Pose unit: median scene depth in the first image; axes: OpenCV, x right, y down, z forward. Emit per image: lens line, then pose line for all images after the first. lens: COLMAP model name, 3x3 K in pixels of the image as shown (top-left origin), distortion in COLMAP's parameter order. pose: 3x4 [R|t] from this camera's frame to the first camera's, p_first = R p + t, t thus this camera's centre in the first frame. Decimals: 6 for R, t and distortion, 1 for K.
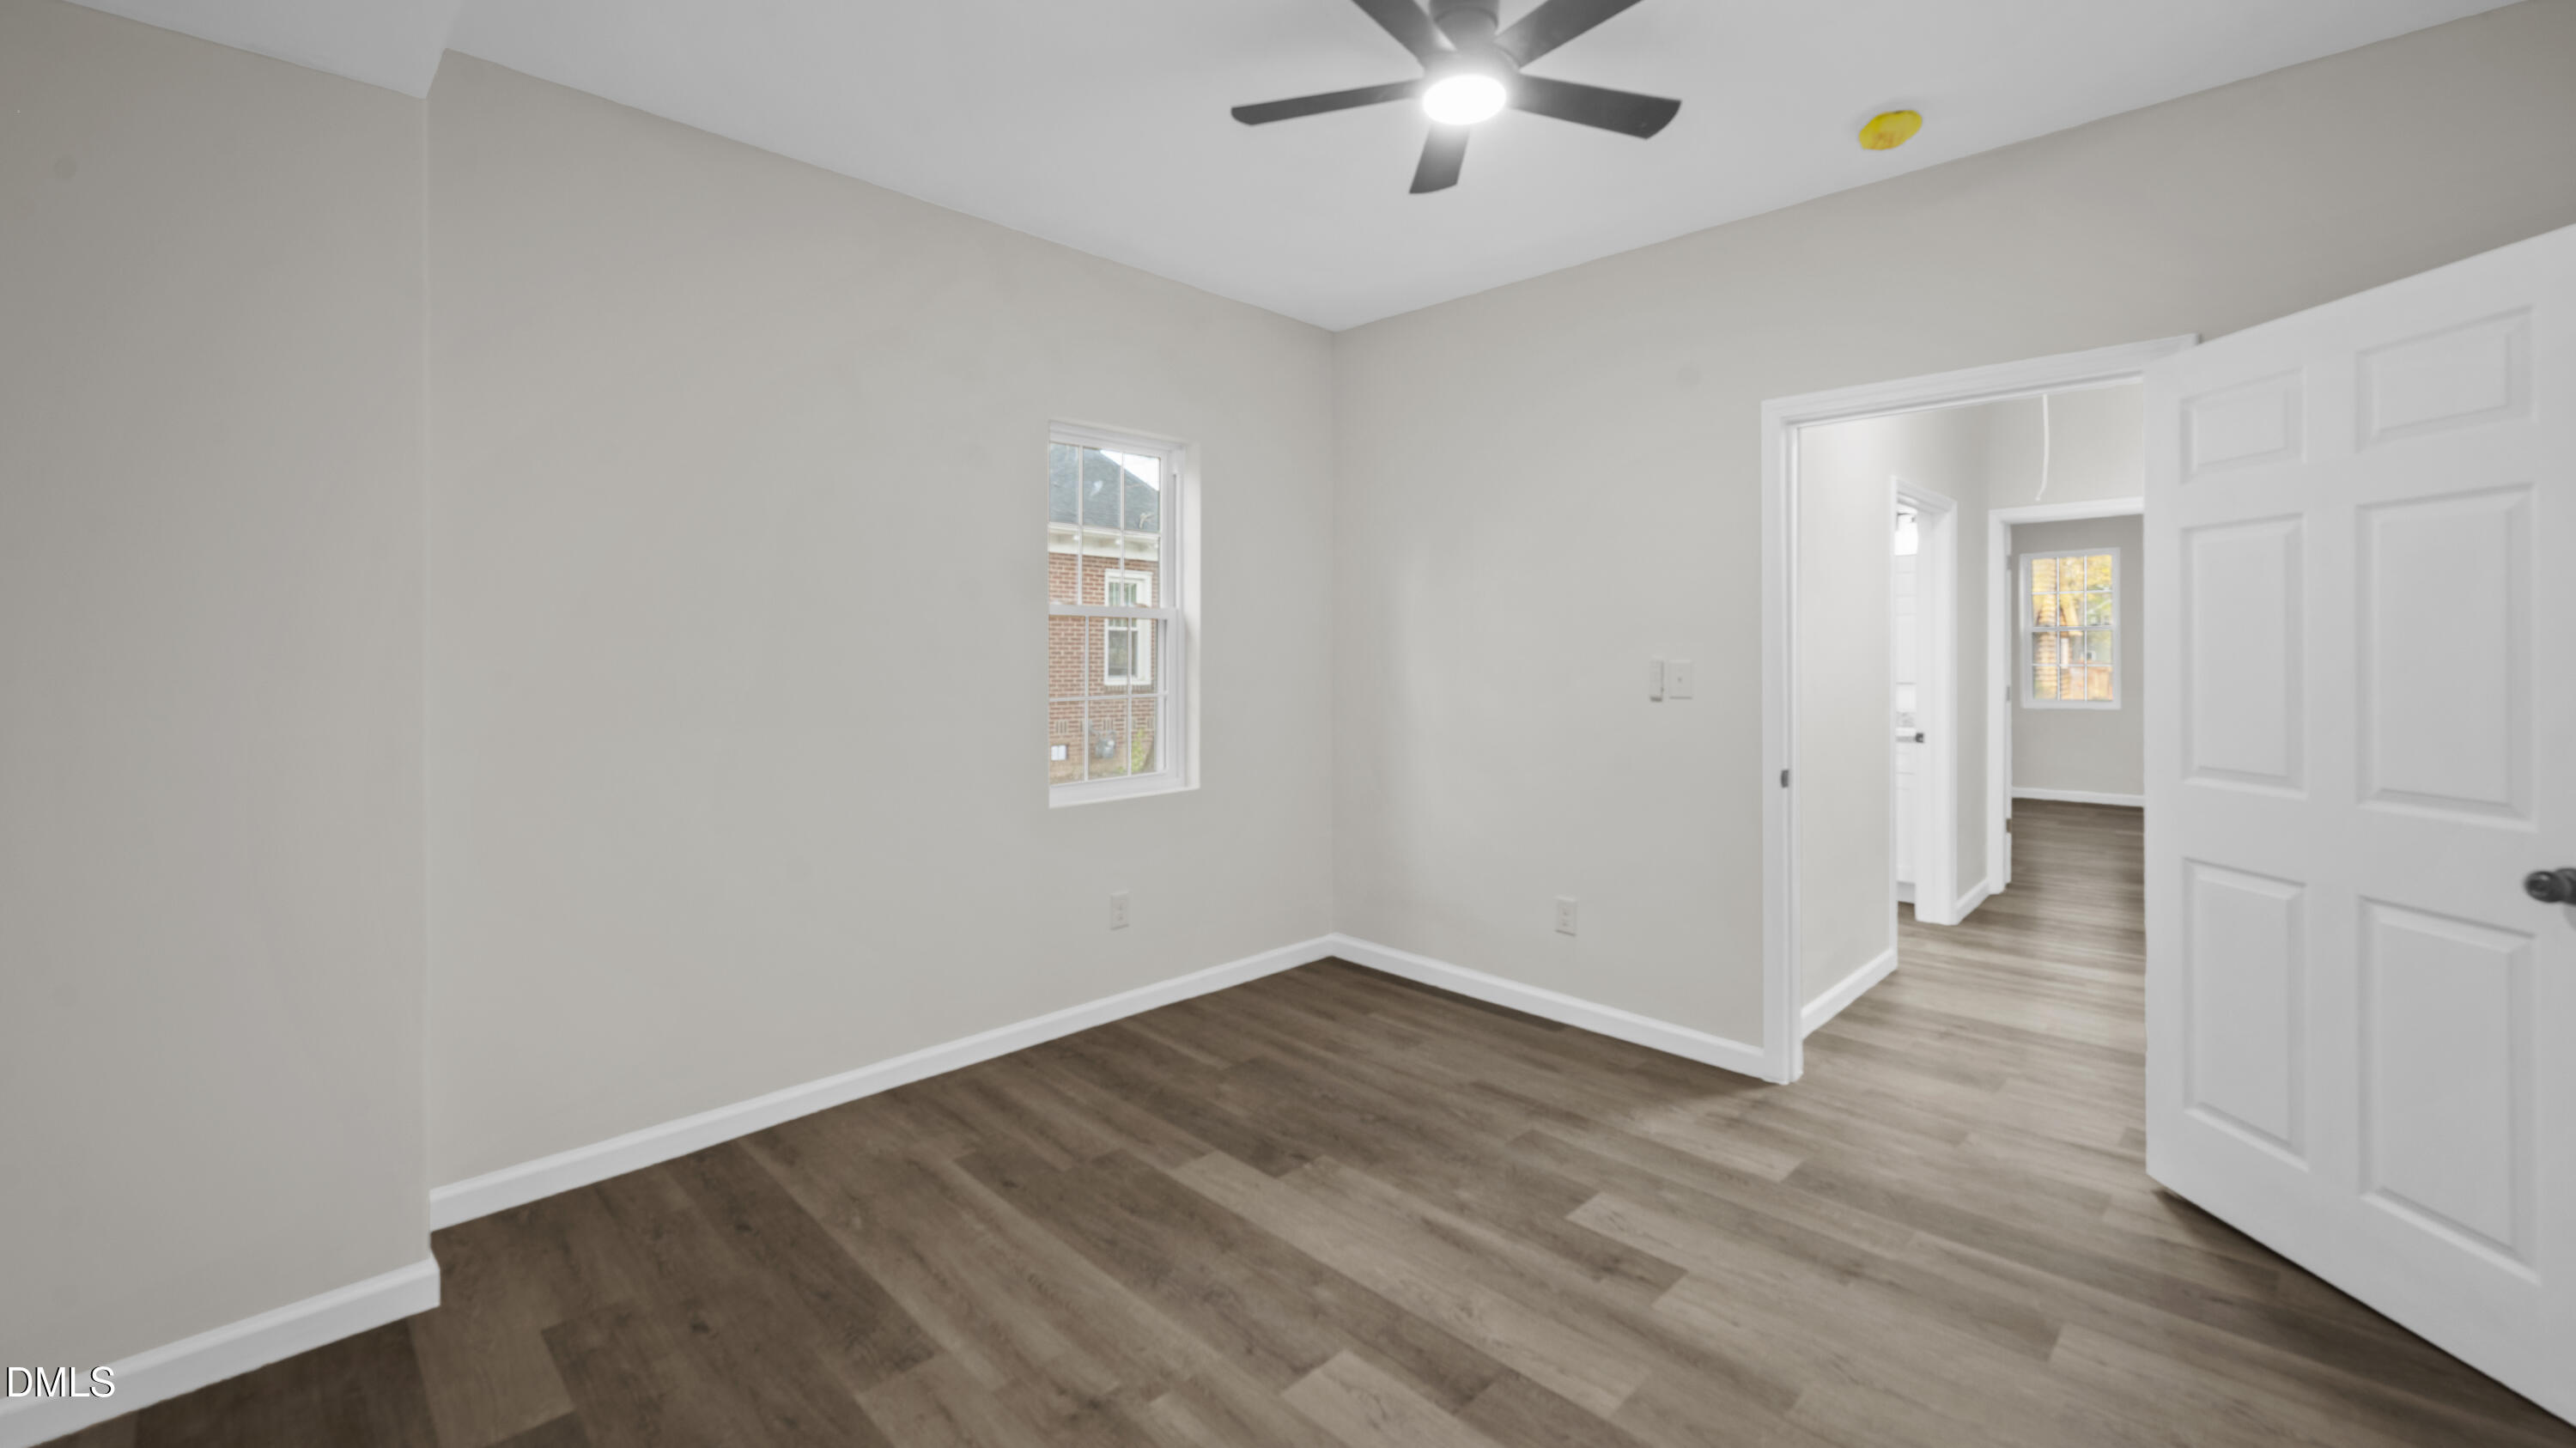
lens RADIAL K [[1053.5, 0, 1287.6], [0, 1053.5, 722.9], [0, 0, 1]] dist [0.000107, -0.000149]
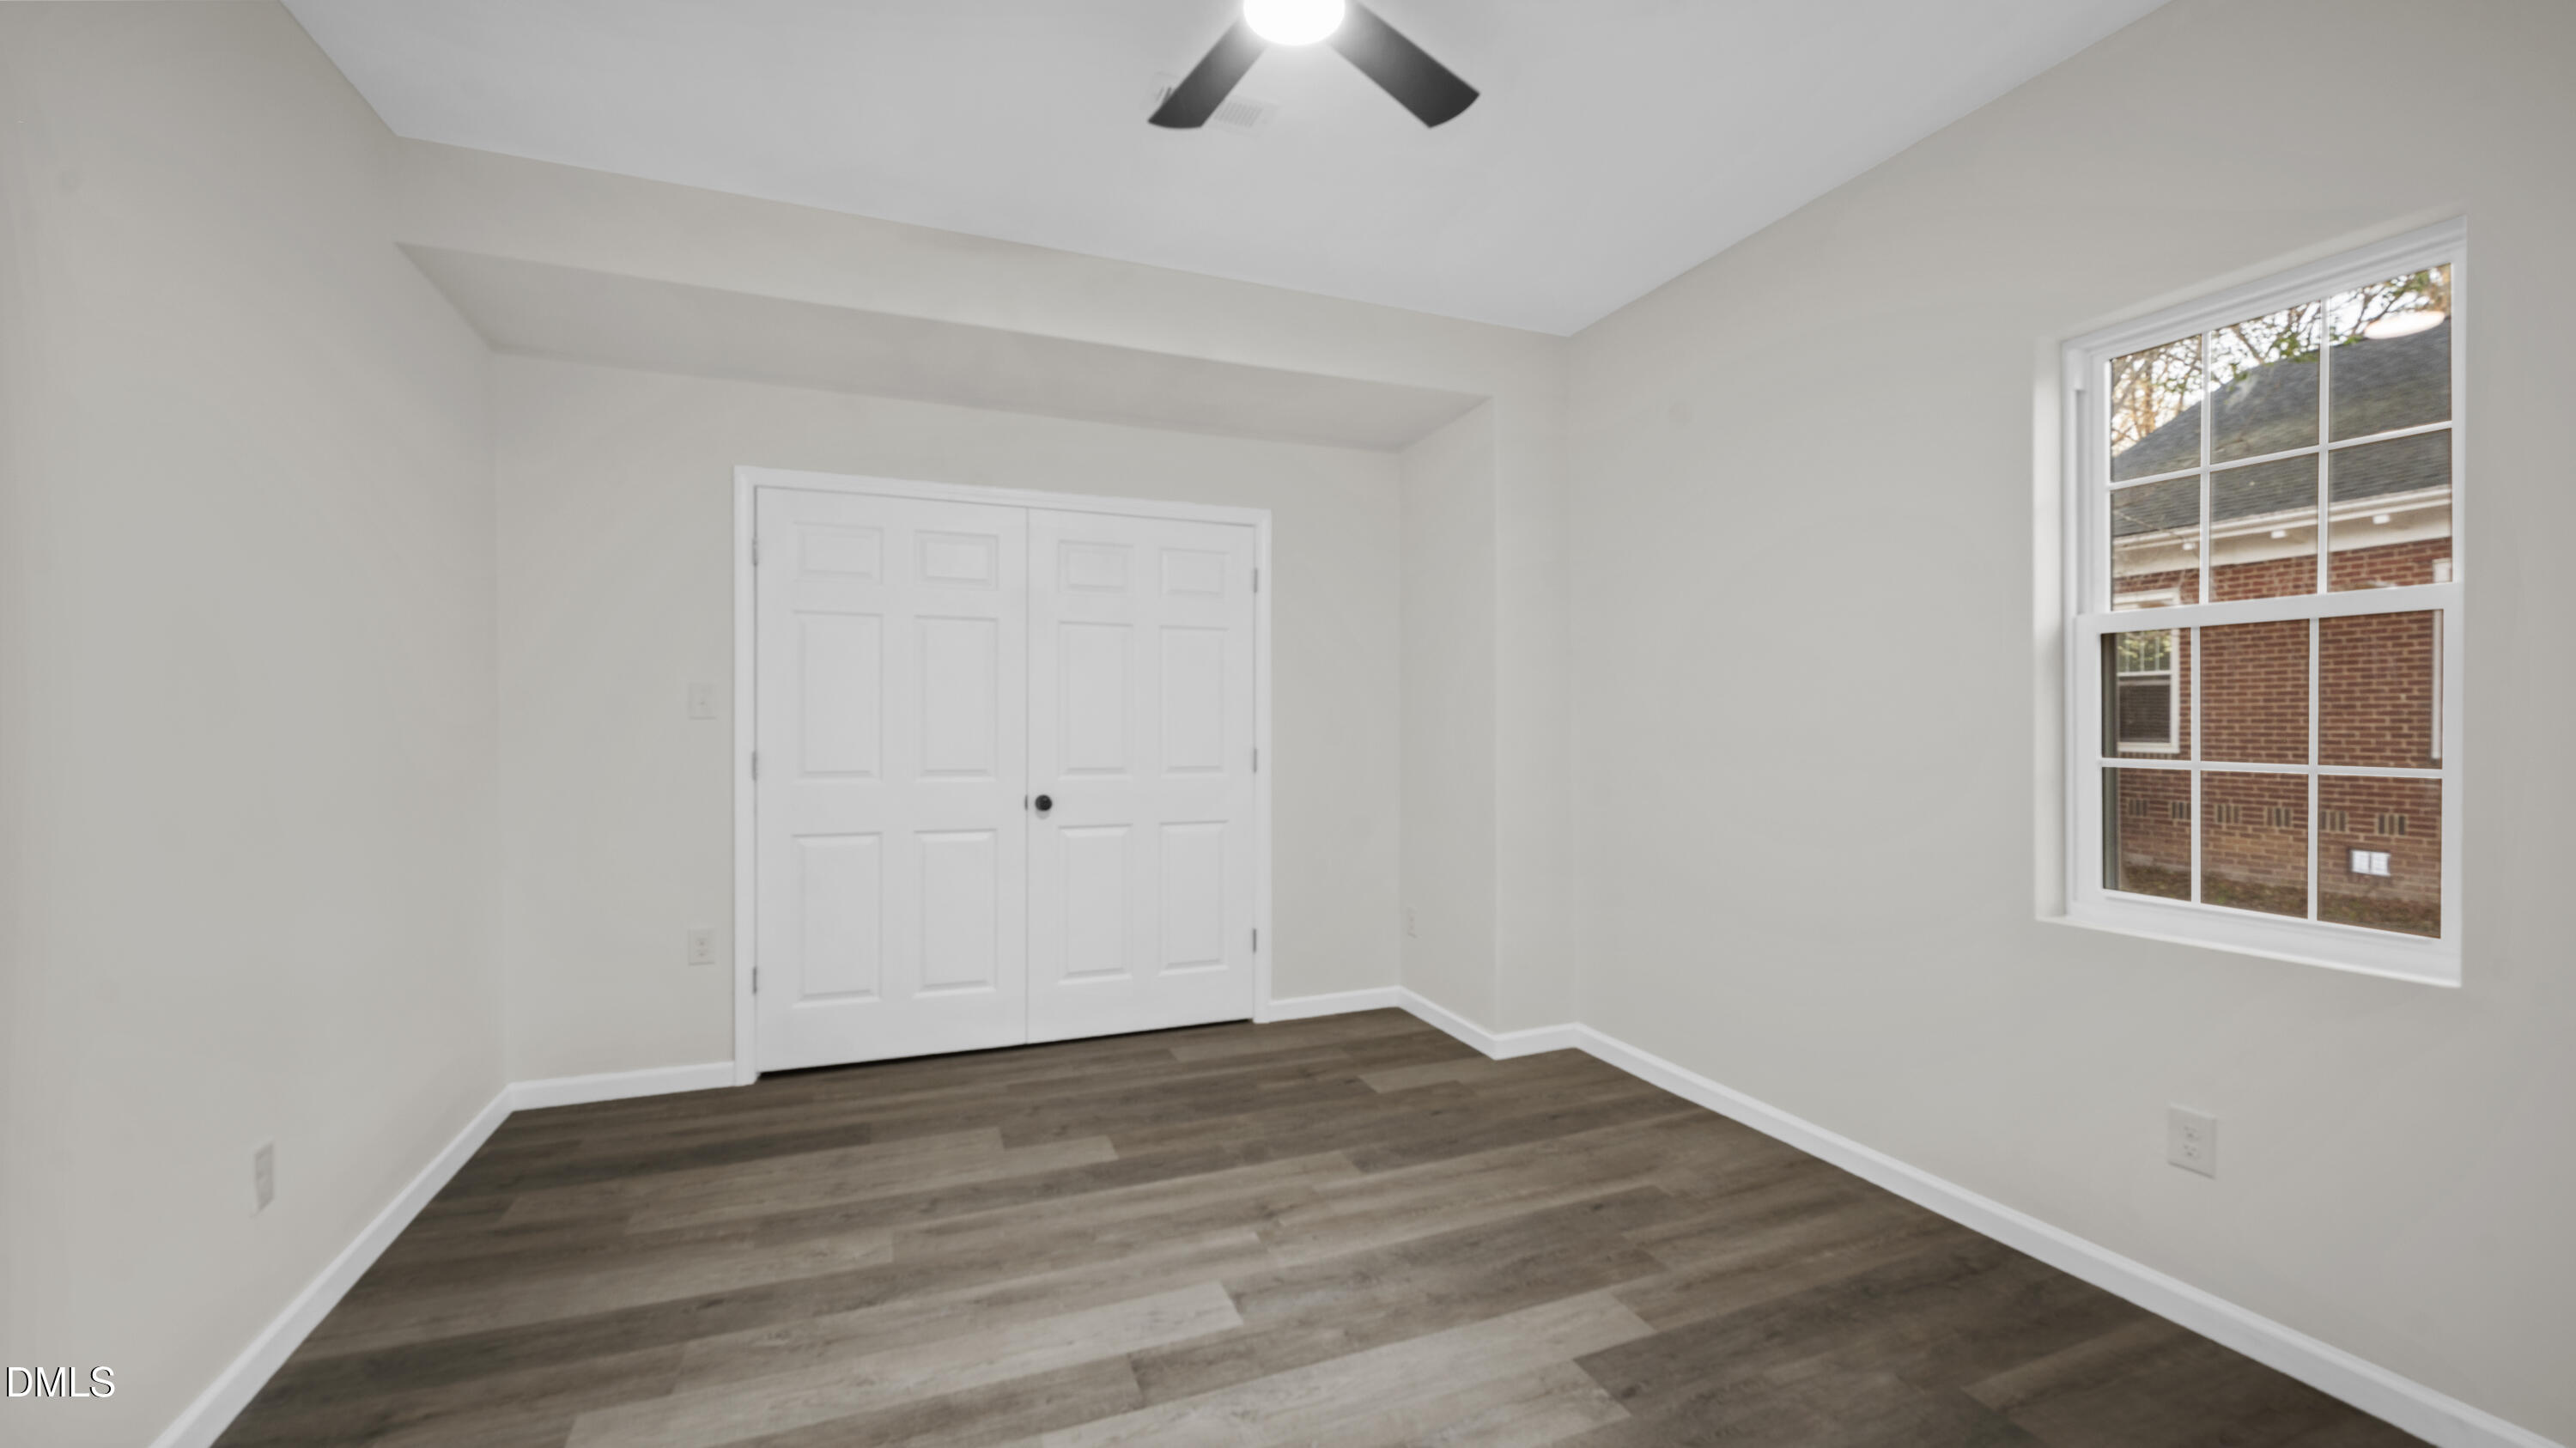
lens RADIAL K [[1053.5, 0, 1287.9], [0, 1053.5, 732.8], [0, 0, 1]] dist [0.000107, -0.000149]
pose [[-0.411198, 0.017540, -0.911377, 0.909862], [-0.050504, 0.997841, 0.041991, -0.058153], [0.910146, 0.063295, -0.409425, 1.291960]]
